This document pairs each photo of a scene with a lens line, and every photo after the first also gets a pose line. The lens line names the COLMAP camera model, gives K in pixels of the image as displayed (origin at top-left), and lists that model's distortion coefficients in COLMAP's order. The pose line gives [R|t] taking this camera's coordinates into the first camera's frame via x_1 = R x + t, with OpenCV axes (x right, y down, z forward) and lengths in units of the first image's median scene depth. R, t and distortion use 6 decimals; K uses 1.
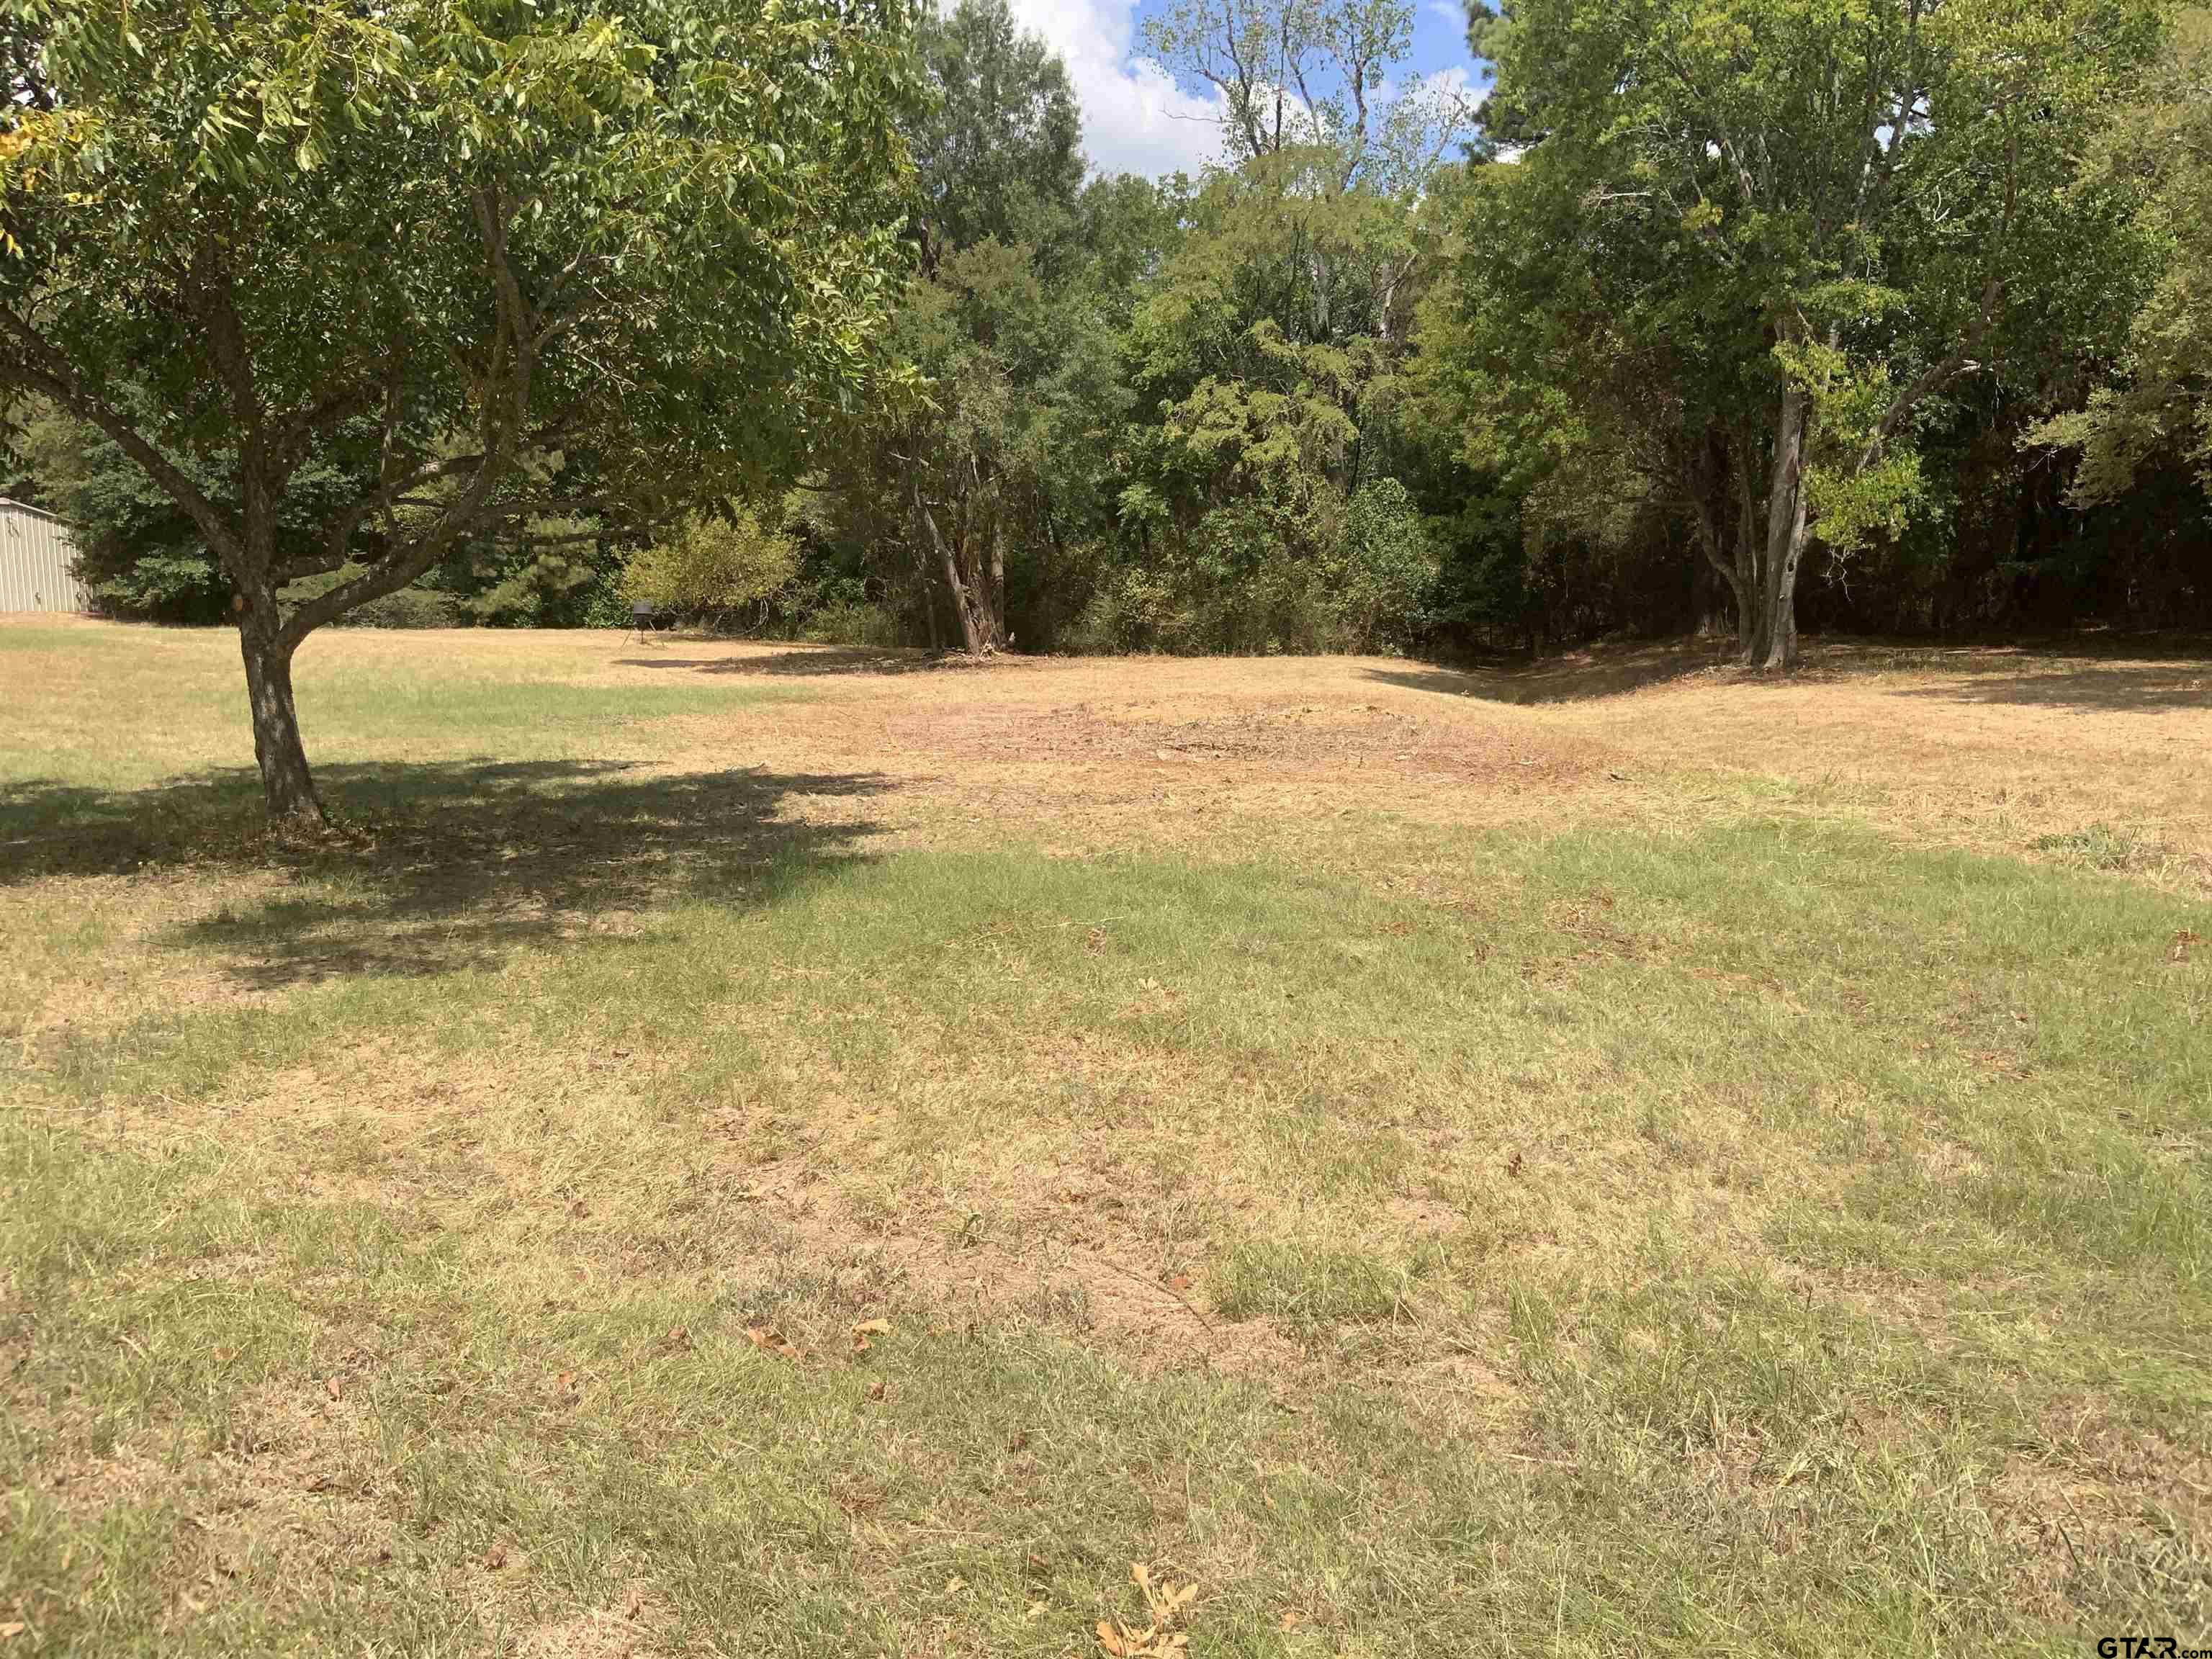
lens RADIAL K [[1850.6, 0, 1097.9], [0, 1850.6, 826.4], [0, 0, 1]] dist [0.097544, -0.179998]
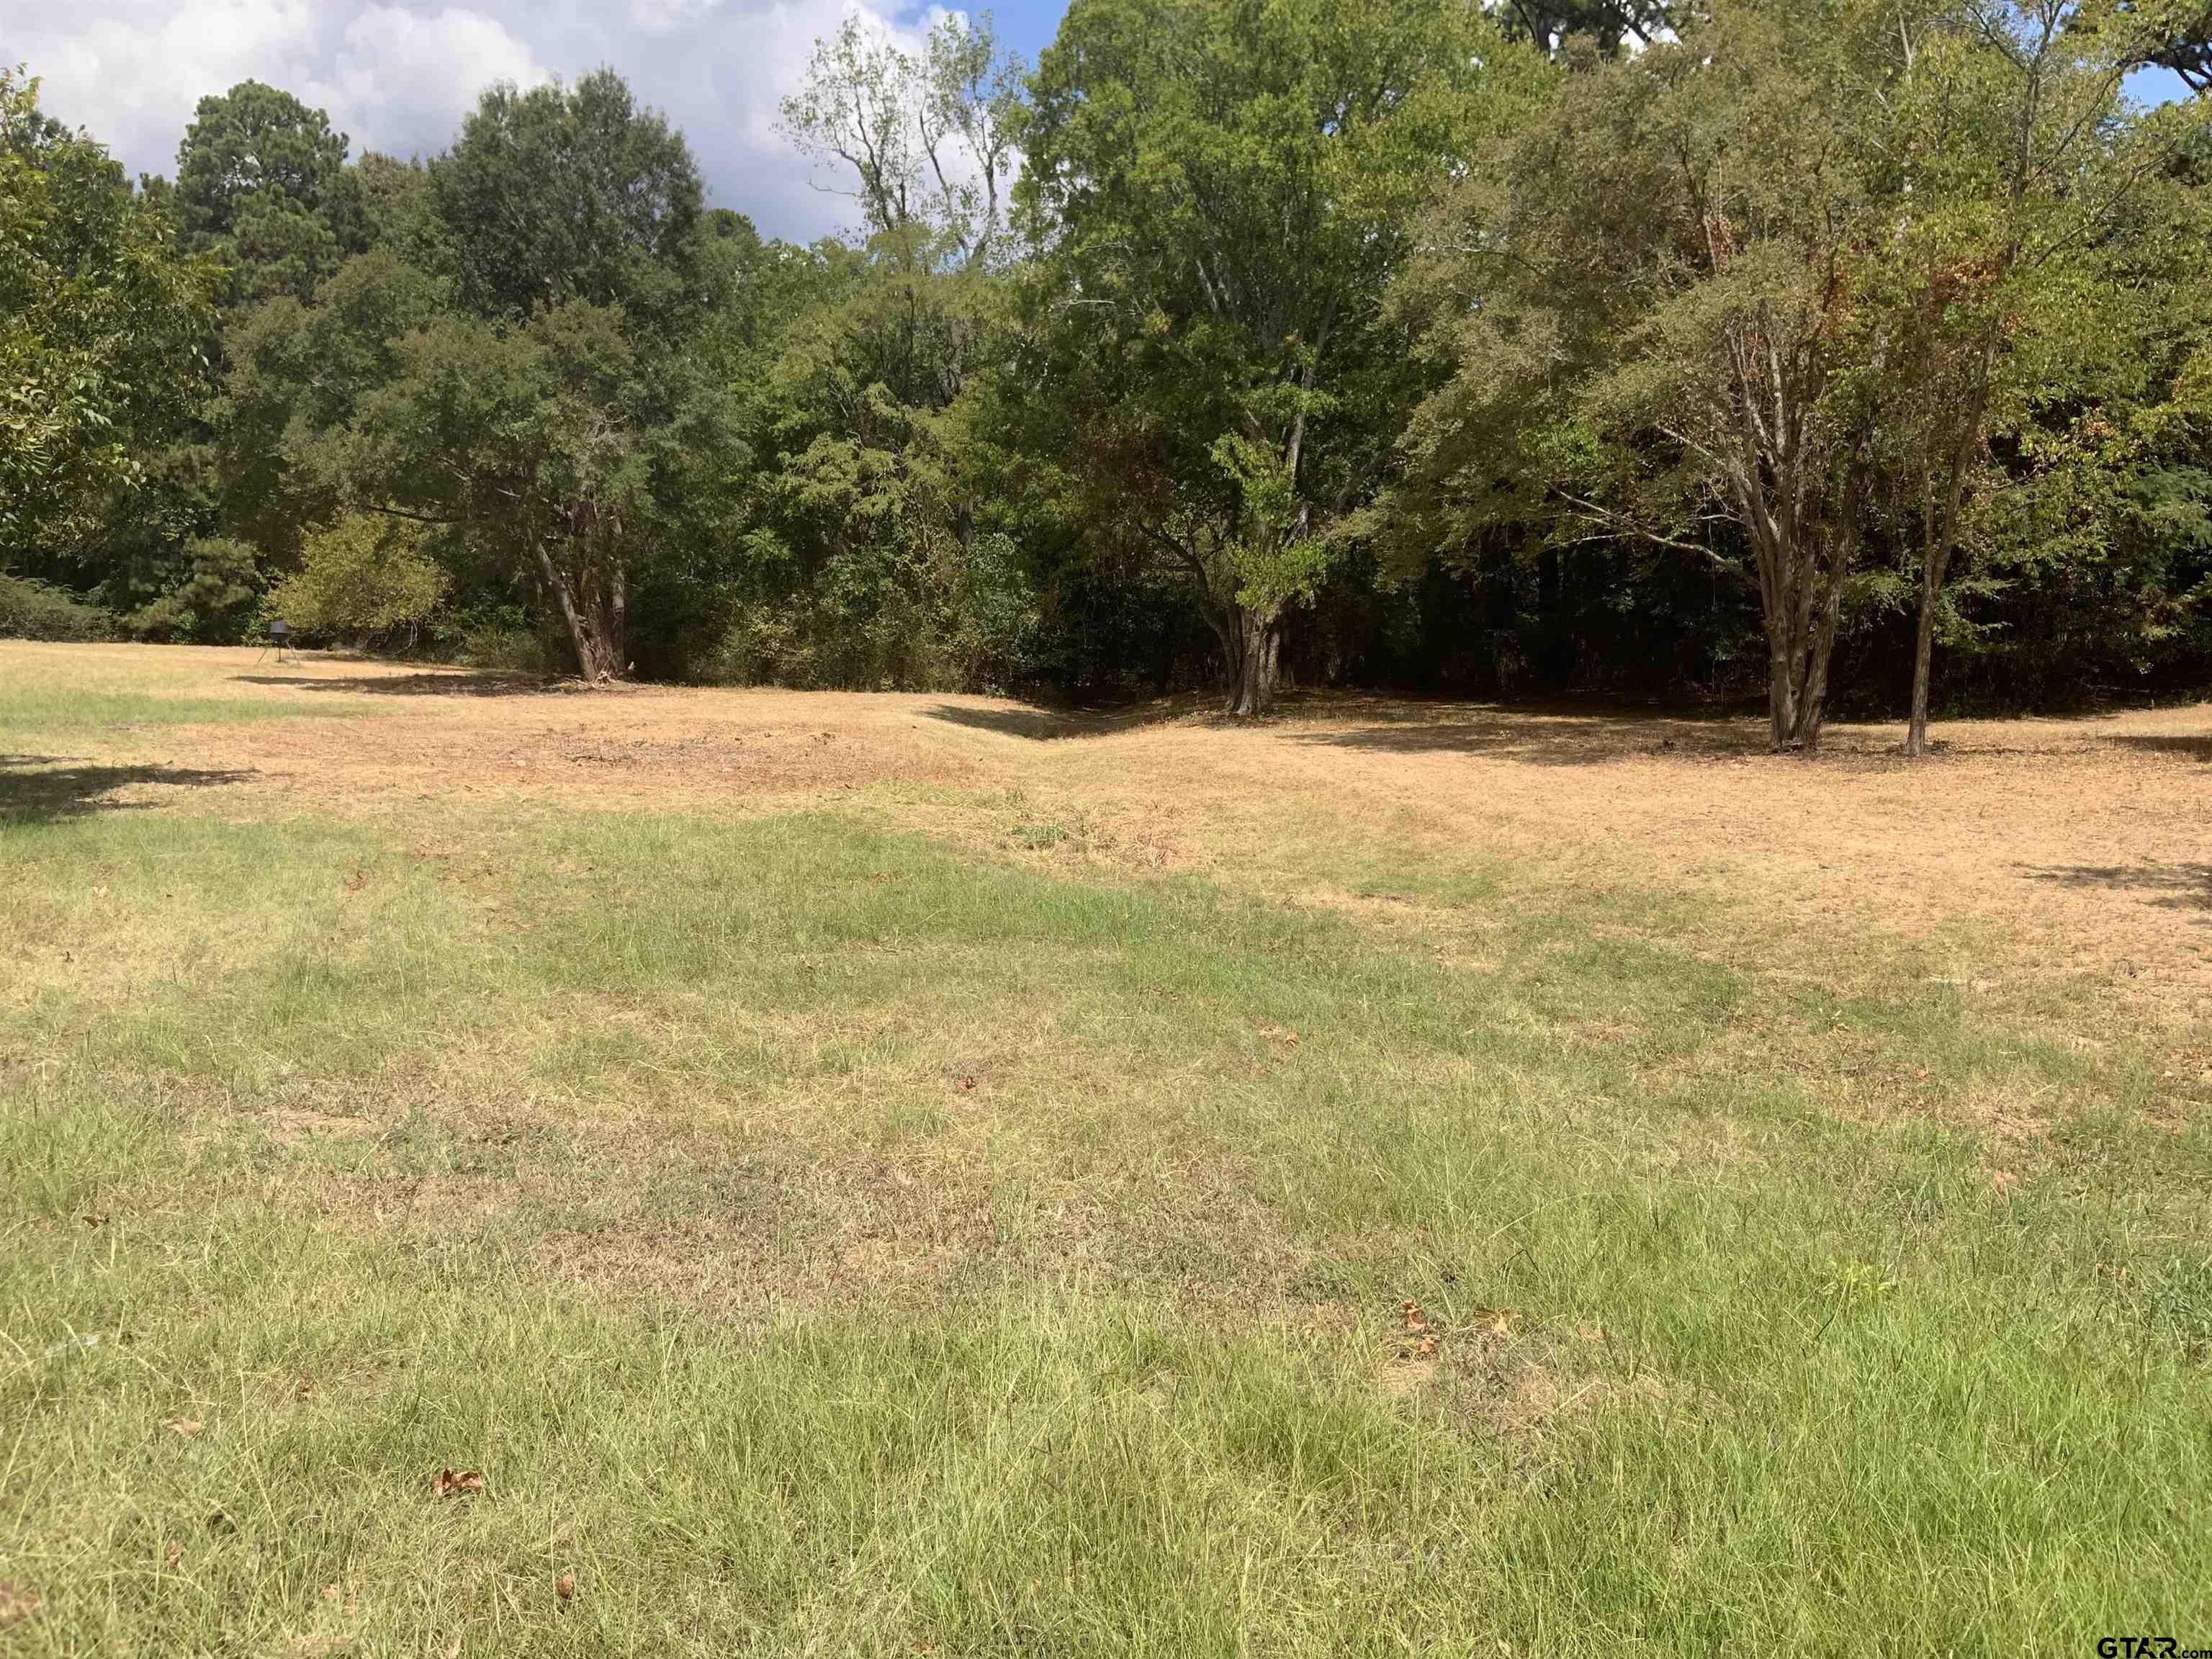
lens RADIAL K [[1850.6, 0, 1097.9], [0, 1850.6, 826.4], [0, 0, 1]] dist [0.097544, -0.179998]
pose [[0.994723, 0.021926, 0.100226, 0.109856], [-0.019855, 0.999569, -0.021613, 0.007409], [-0.100657, 0.019509, 0.994730, -0.086569]]
